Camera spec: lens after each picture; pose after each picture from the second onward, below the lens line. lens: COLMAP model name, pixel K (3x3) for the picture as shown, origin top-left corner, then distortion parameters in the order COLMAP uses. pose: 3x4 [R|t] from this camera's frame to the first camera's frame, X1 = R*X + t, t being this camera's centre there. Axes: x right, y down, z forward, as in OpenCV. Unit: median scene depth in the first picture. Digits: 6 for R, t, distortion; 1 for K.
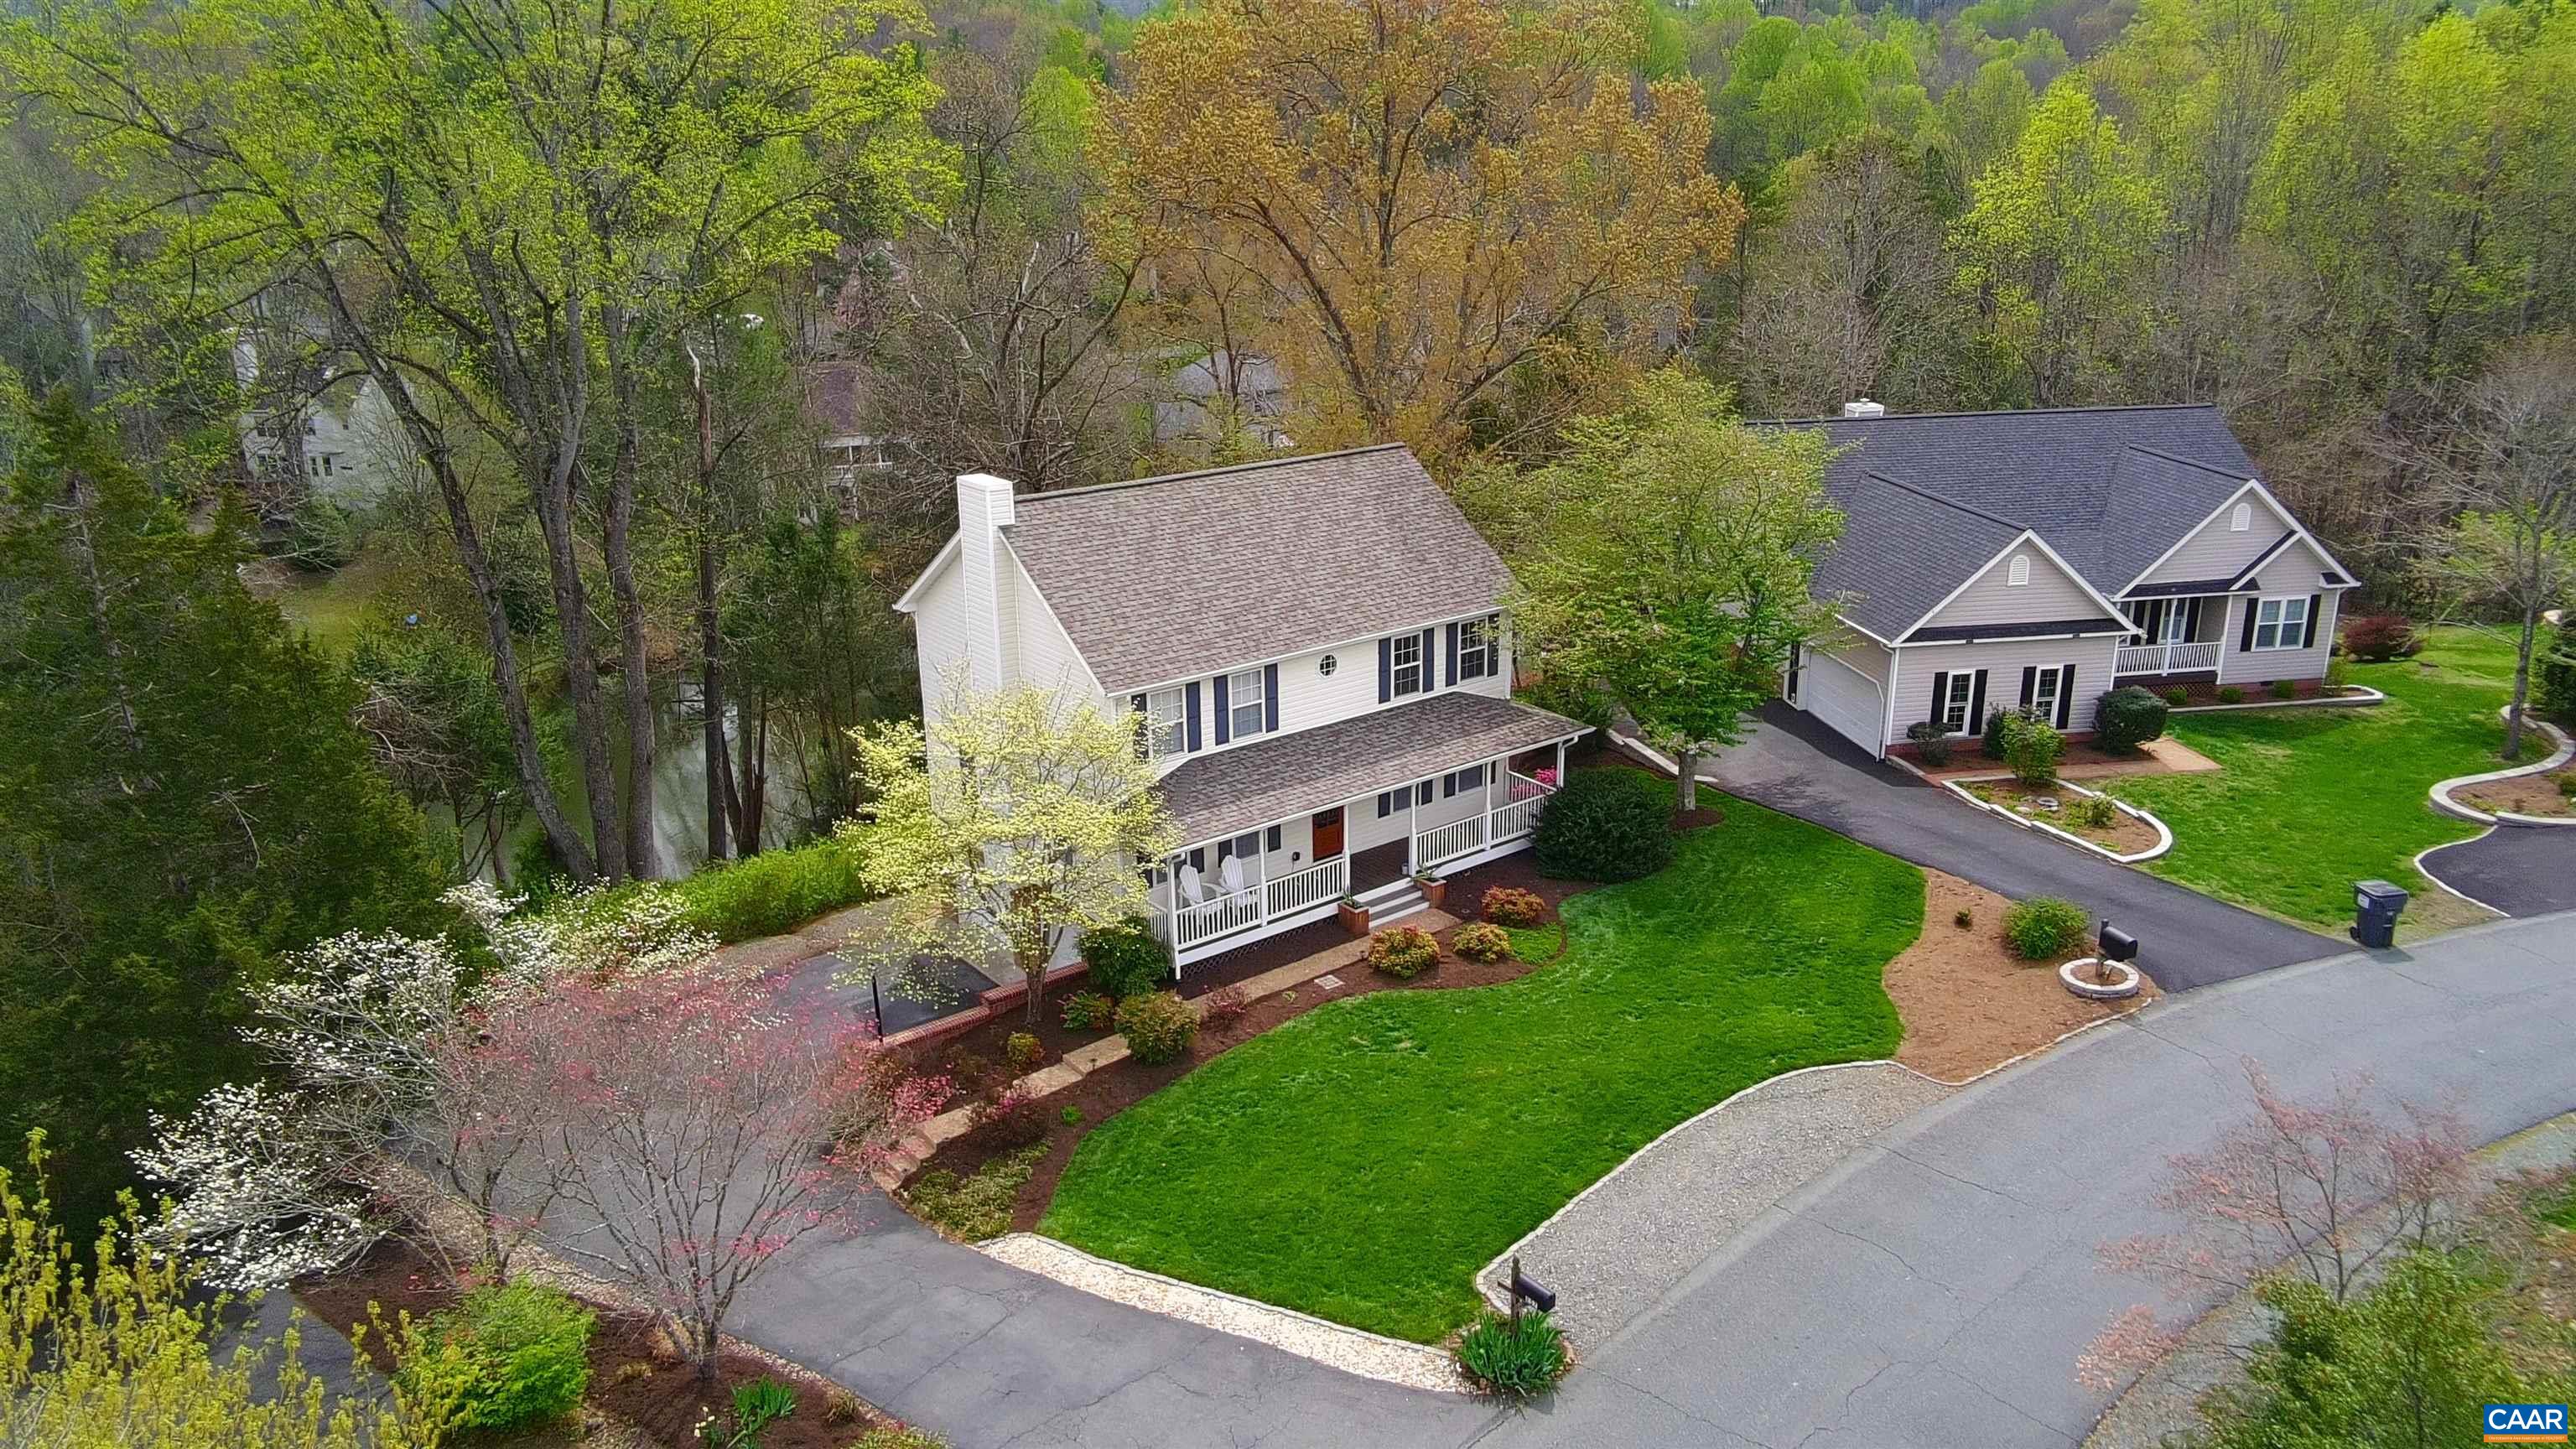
lens RADIAL K [[1695.9, 0, 1285.7], [0, 1695.9, 741.9], [0, 0, 1]] dist [0.002912, -0.016300]
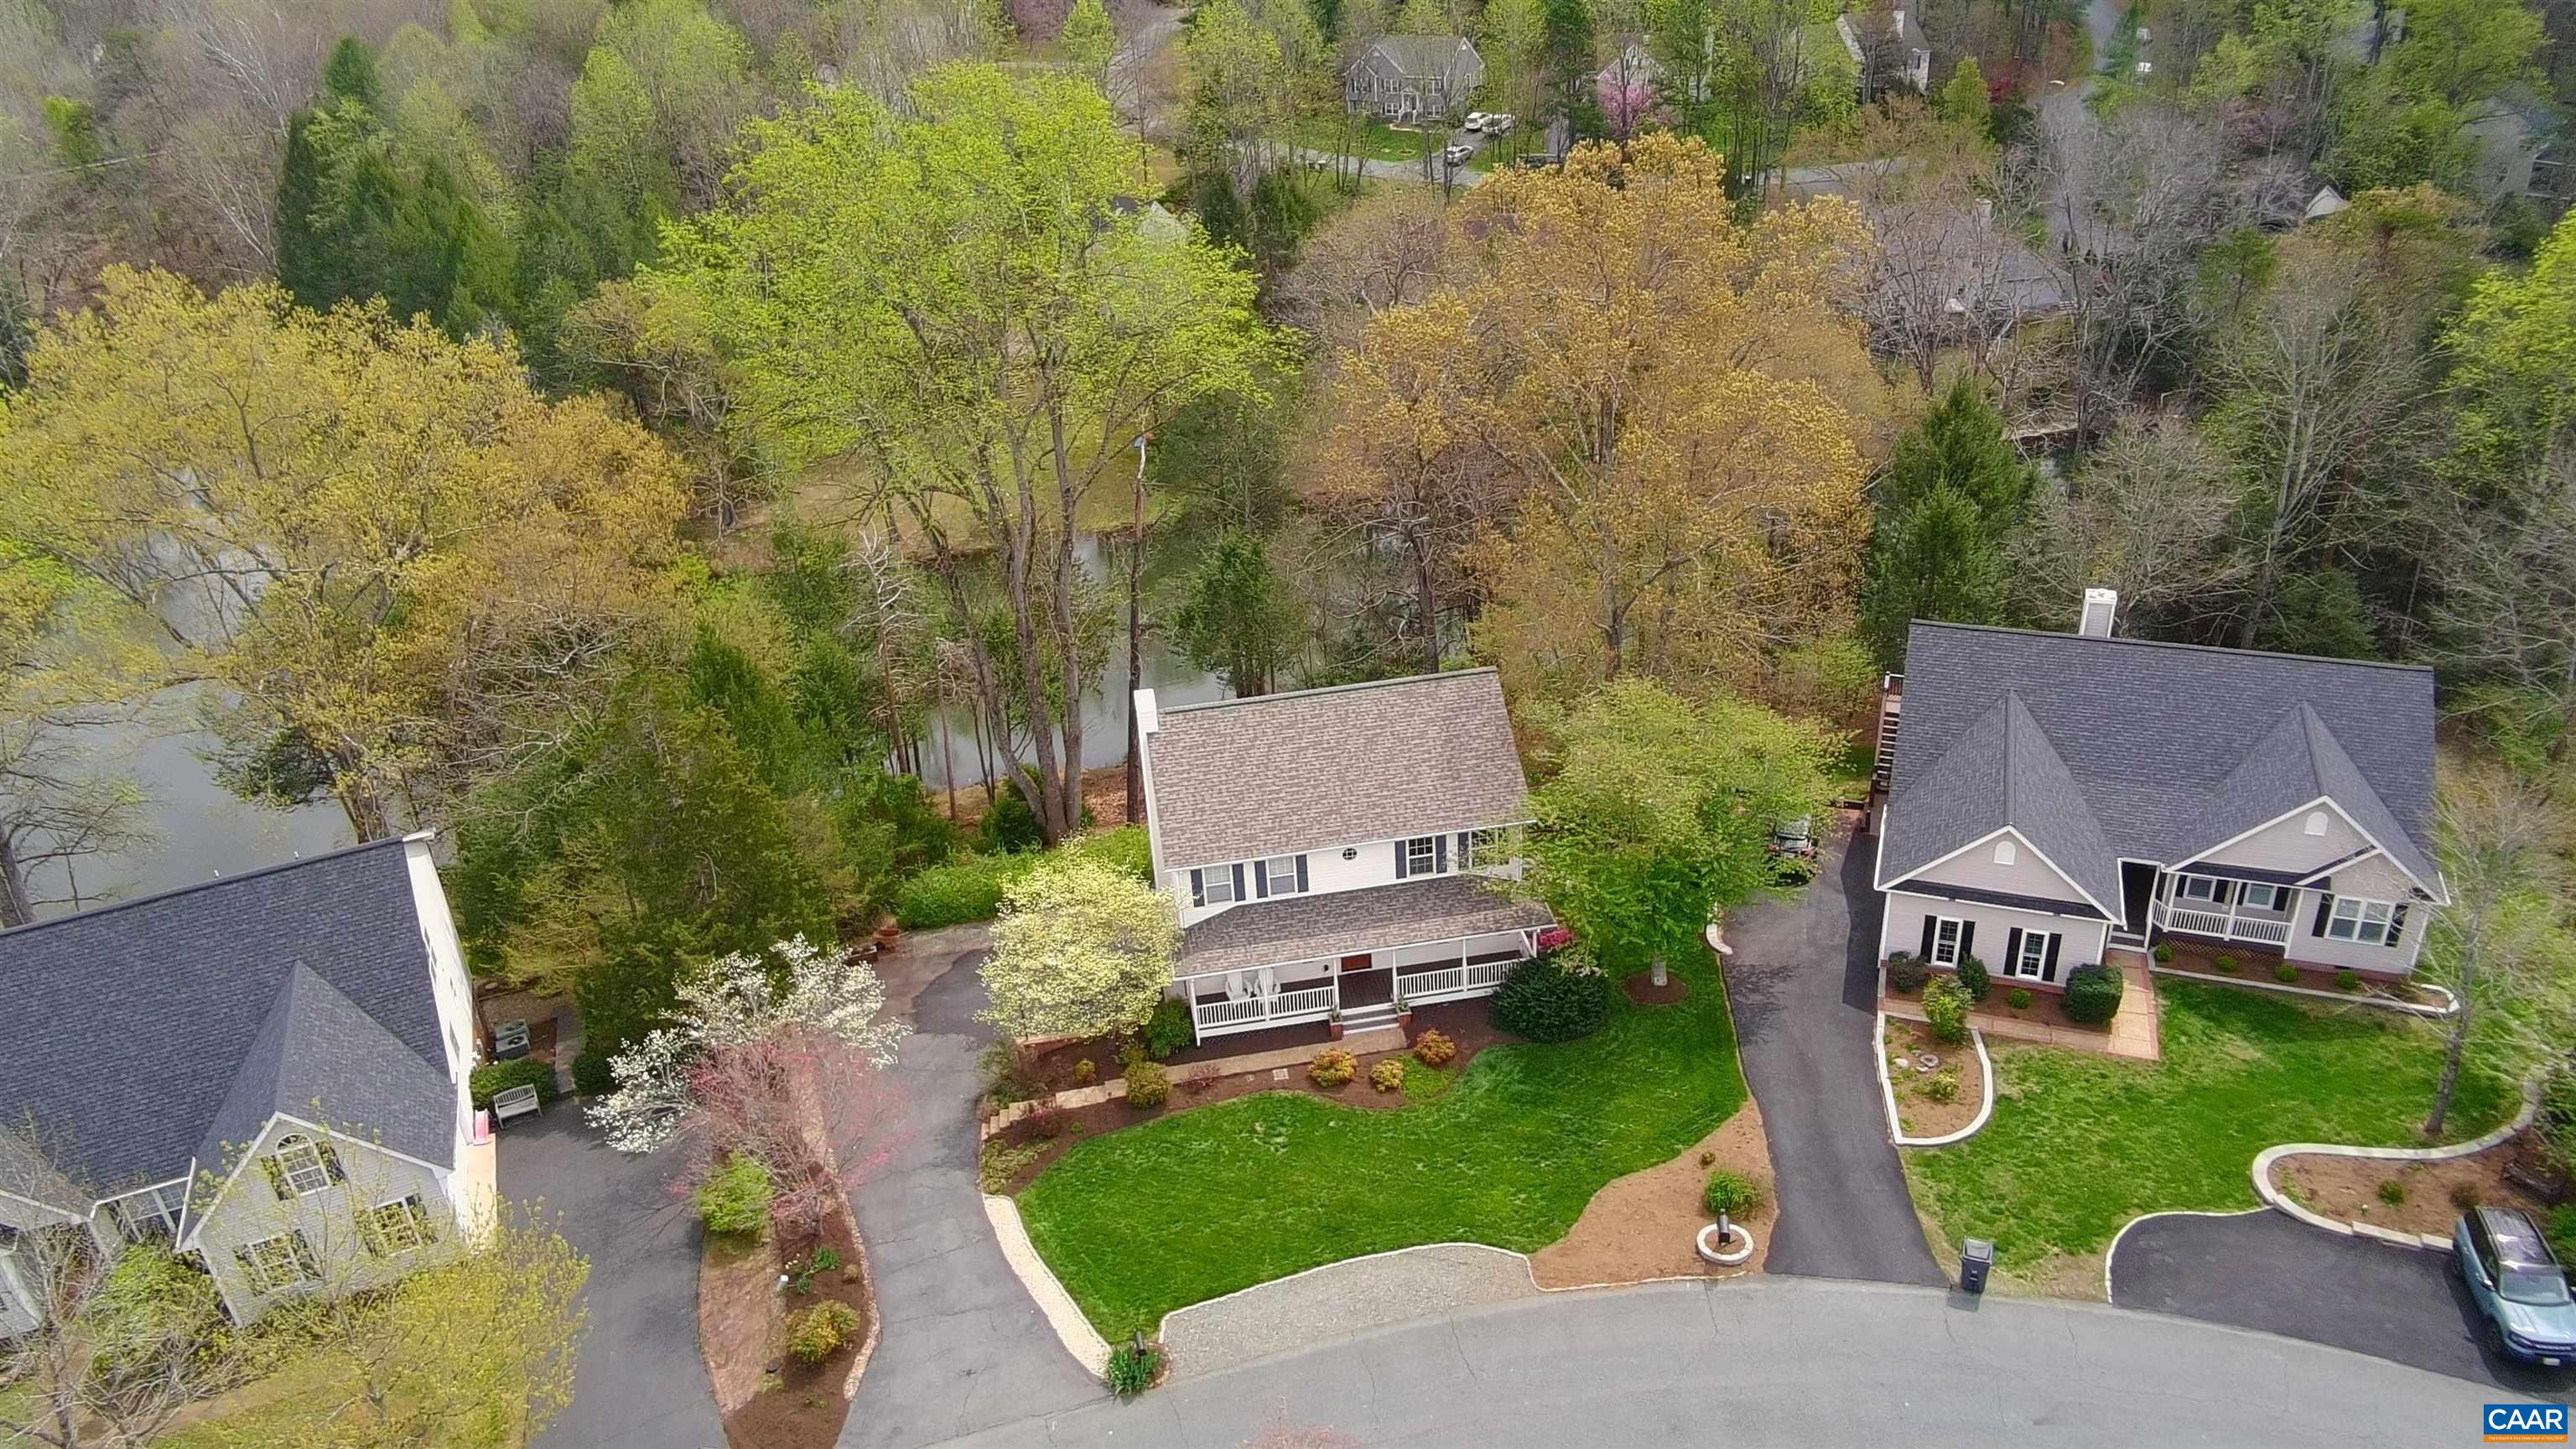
lens RADIAL K [[1695.9, 0, 1291.9], [0, 1695.9, 715.4], [0, 0, 1]] dist [0.002912, -0.016300]
pose [[0.881652, 0.194600, -0.429908, 0.633320], [-0.113398, 0.971687, 0.207282, -0.496130], [0.458073, -0.133999, 0.878757, -0.309955]]
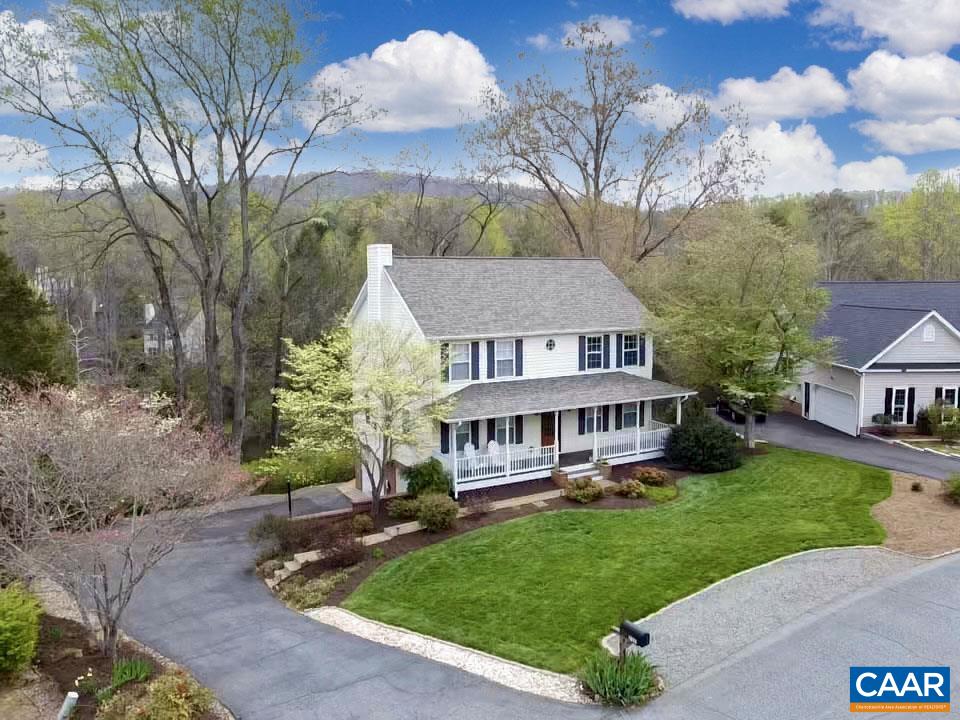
lens RADIAL K [[725.6, 0, 479.9], [0, 725.6, 350.2], [0, 0, 1]] dist [-0.046857, 0.025217]
pose [[0.990428, 0.024557, -0.135828, 0.061595], [-0.053724, 0.975032, -0.215466, 0.150947], [0.127145, 0.220701, 0.967019, 0.226644]]
